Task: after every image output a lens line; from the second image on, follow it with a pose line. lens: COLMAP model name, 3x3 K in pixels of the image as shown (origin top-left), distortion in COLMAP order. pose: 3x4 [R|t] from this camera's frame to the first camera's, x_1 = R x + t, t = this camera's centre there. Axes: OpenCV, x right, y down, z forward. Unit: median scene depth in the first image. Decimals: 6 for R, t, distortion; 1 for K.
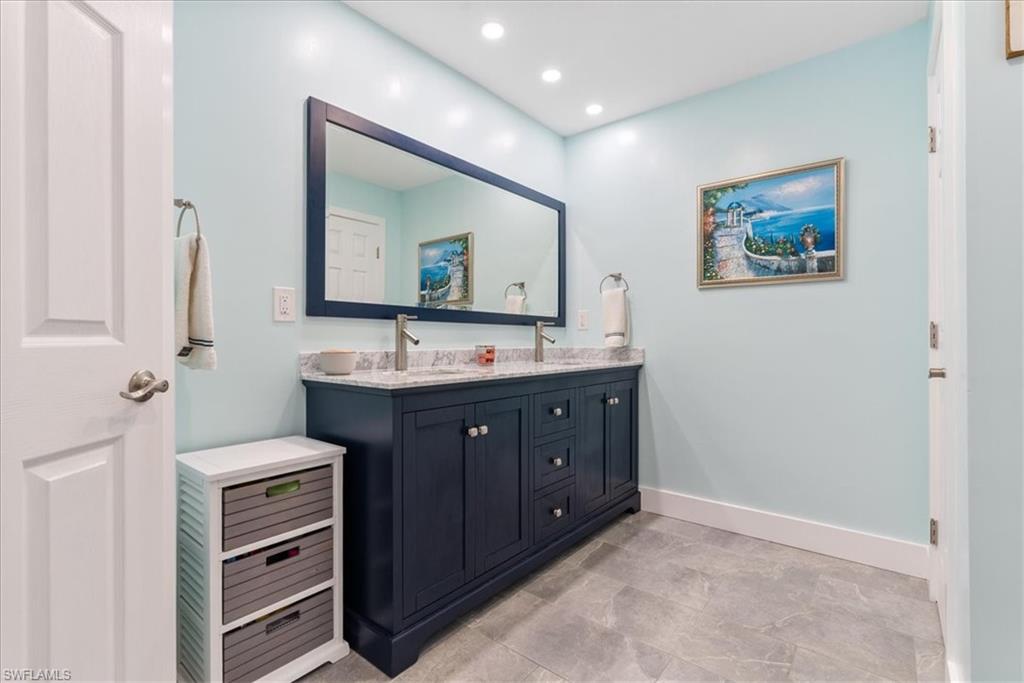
lens RADIAL K [[468.8, 0, 511.3], [0, 468.8, 340.7], [0, 0, 1]] dist [-0.010348, 0.003394]
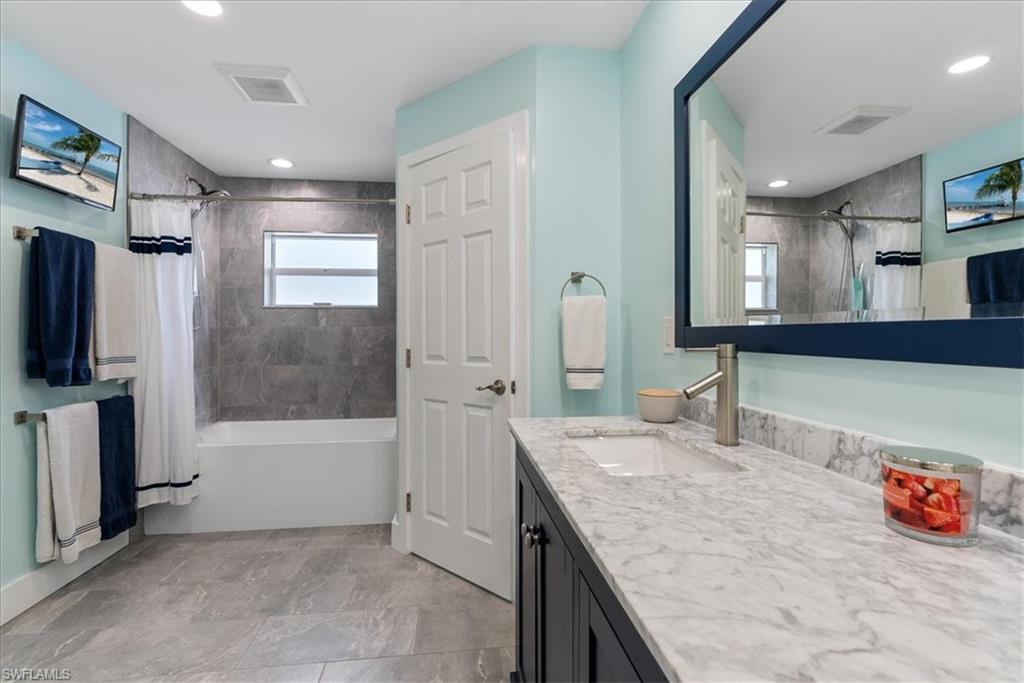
lens RADIAL K [[468.8, 0, 511.9], [0, 468.8, 339.2], [0, 0, 1]] dist [-0.010348, 0.003394]
pose [[-0.696317, 0.002842, -0.717728, 0.372433], [-0.001213, 0.999986, 0.005137, -0.070012], [0.717733, 0.004447, -0.696304, 1.352929]]
